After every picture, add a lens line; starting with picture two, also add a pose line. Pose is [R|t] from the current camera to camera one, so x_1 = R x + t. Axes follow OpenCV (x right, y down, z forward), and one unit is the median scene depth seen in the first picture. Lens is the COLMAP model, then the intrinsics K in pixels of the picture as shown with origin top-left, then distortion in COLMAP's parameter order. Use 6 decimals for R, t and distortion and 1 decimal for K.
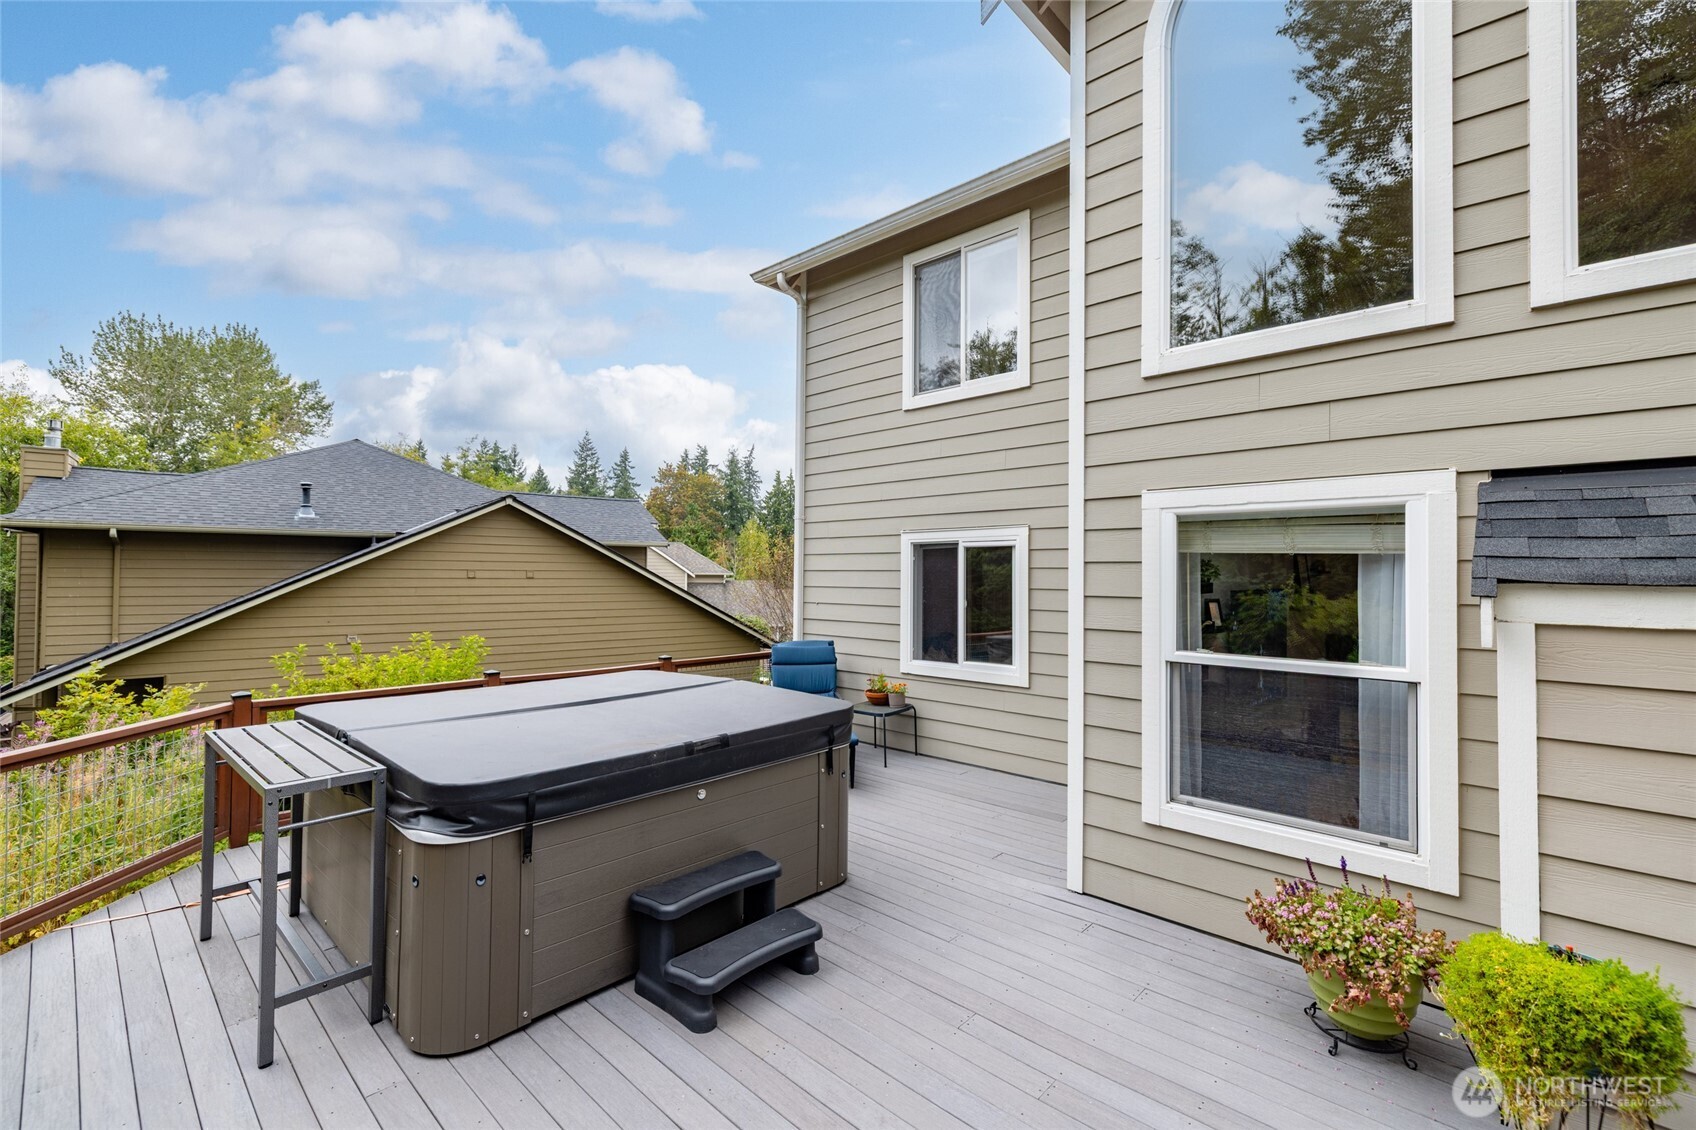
lens RADIAL K [[727.9, 0, 848.0], [0, 727.9, 565.0], [0, 0, 1]] dist [-0.001081, -0.000177]
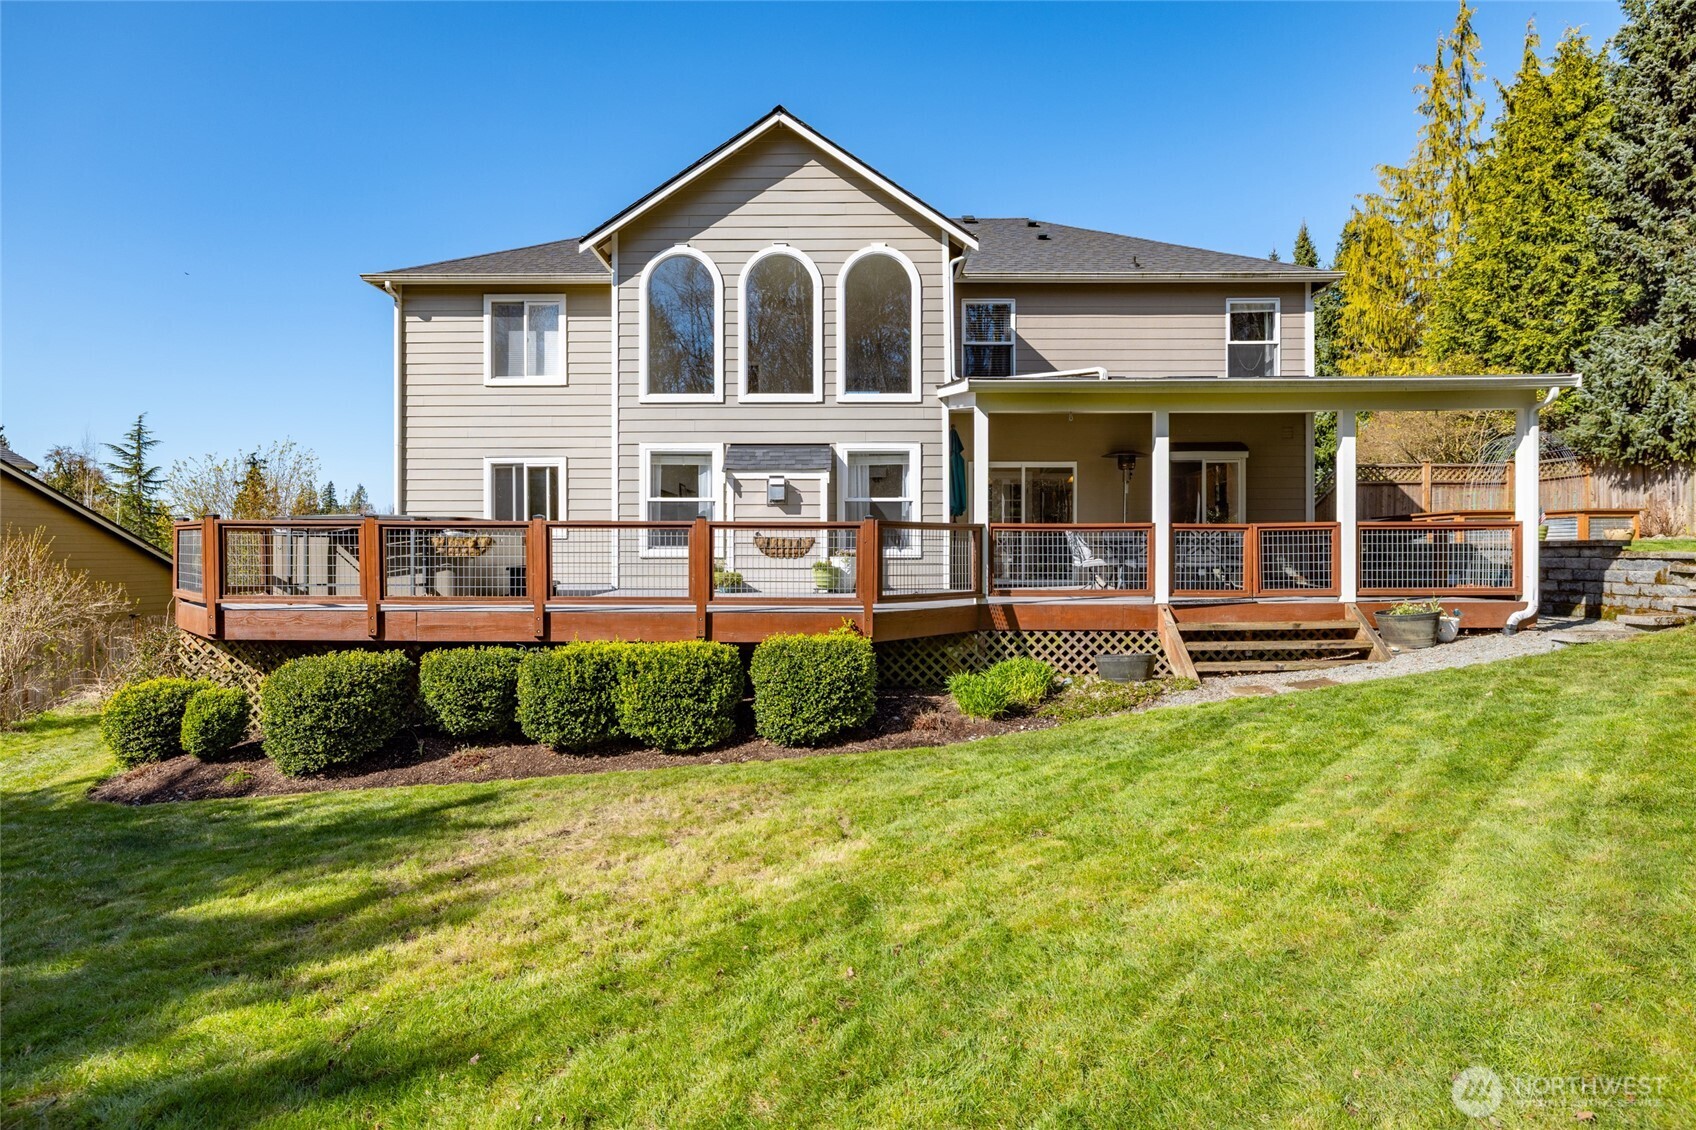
lens RADIAL K [[882.8, 0, 841.6], [0, 882.8, 548.8], [0, 0, 1]] dist [-0.004661, -0.000146]
pose [[0.738834, -0.006642, 0.673854, -1.283850], [-0.004160, 0.999887, 0.014418, 0.250945], [-0.673874, -0.013456, 0.738724, -2.010644]]
